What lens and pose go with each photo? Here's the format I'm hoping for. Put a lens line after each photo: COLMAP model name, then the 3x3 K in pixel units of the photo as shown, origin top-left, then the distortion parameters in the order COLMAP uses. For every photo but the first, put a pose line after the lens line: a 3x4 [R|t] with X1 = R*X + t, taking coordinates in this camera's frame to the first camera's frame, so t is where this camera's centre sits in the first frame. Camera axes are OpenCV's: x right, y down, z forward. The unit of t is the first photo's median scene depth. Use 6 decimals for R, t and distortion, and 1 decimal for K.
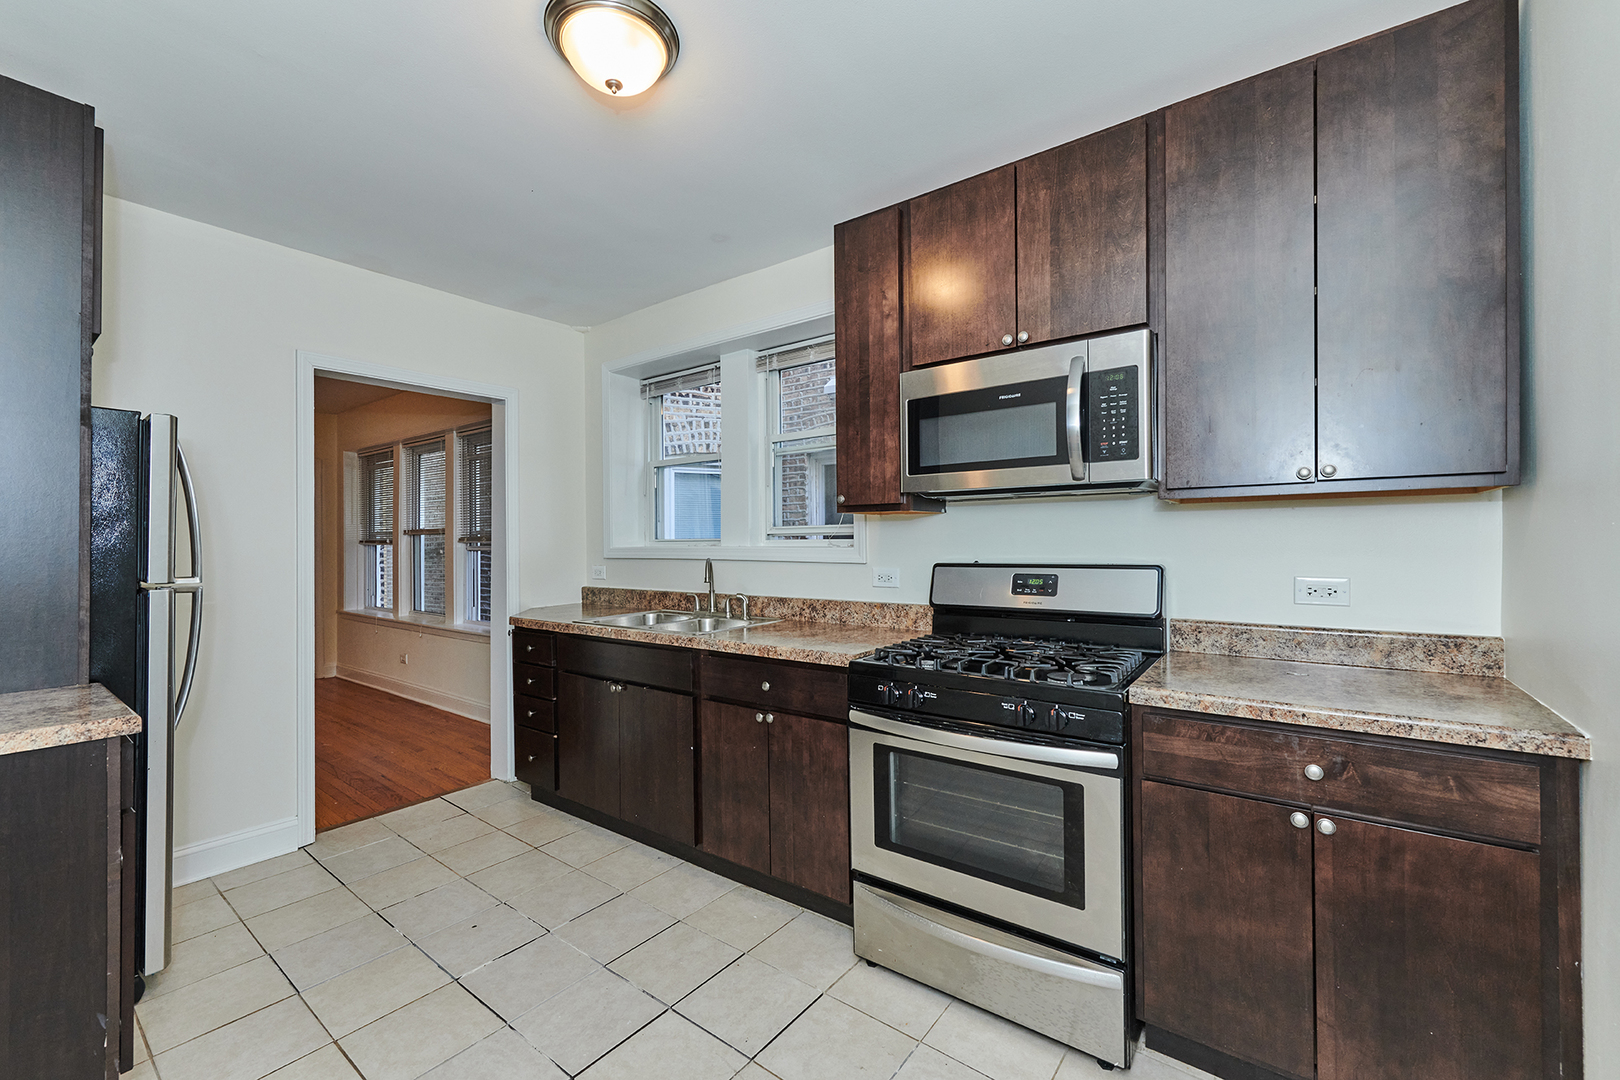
lens RADIAL K [[686.9, 0, 818.7], [0, 686.9, 515.2], [0, 0, 1]] dist [0.000153, -0.000072]
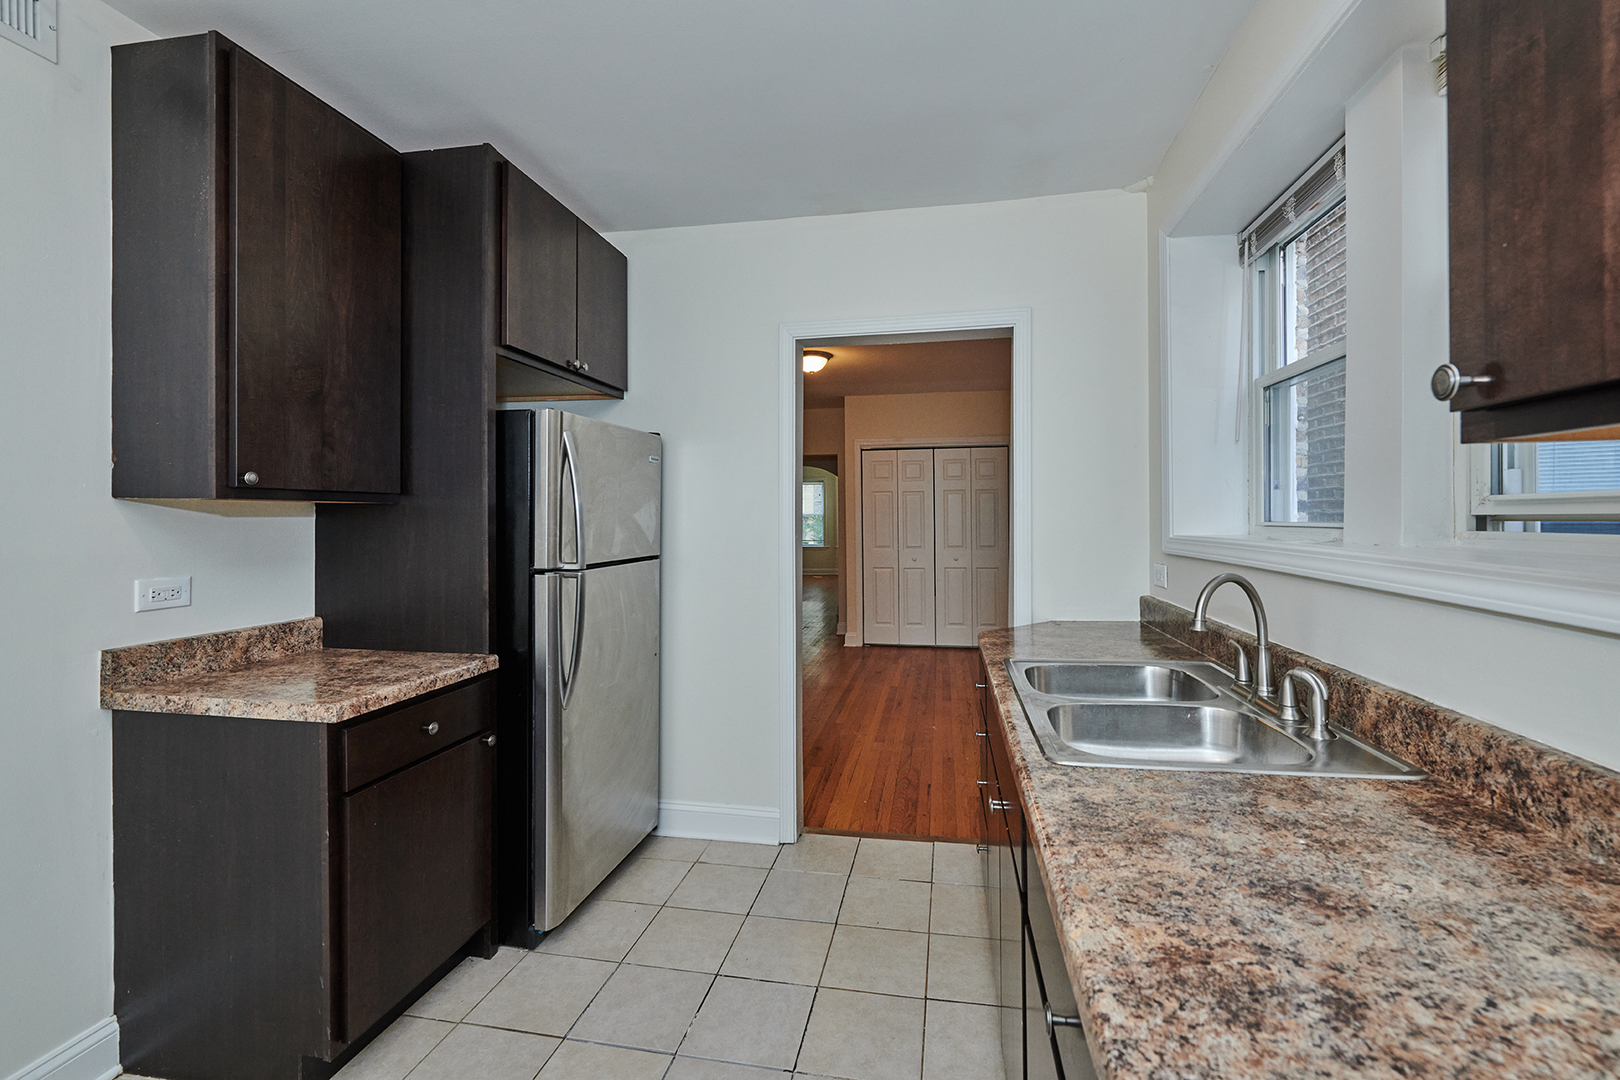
lens RADIAL K [[686.9, 0, 818.7], [0, 686.9, 515.2], [0, 0, 1]] dist [0.000153, -0.000072]
pose [[0.449242, 0.002800, -0.893406, 0.105276], [0.036125, 0.999120, 0.021297, 0.006489], [0.892680, -0.041842, 0.448745, 0.534889]]
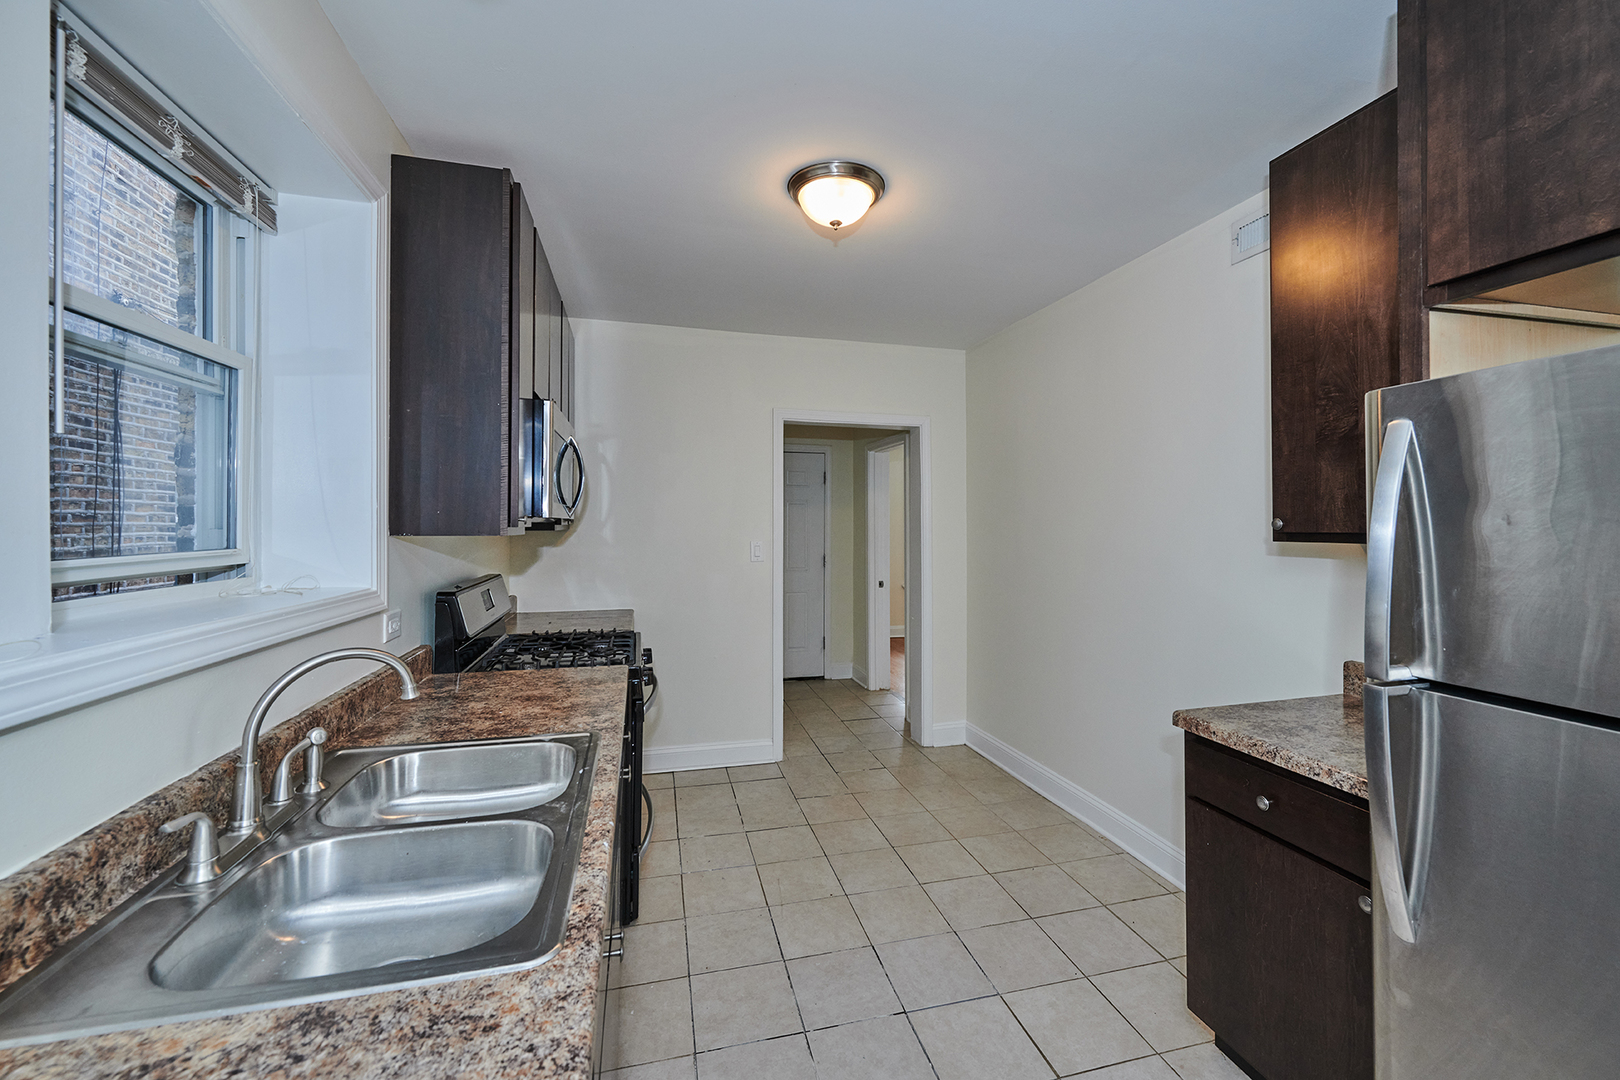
lens RADIAL K [[686.9, 0, 818.7], [0, 686.9, 515.2], [0, 0, 1]] dist [0.000153, -0.000072]
pose [[-0.792839, 0.009899, 0.609350, -0.551699], [-0.020474, 0.998871, -0.042867, 0.001051], [-0.609087, -0.046462, -0.791741, 1.068595]]
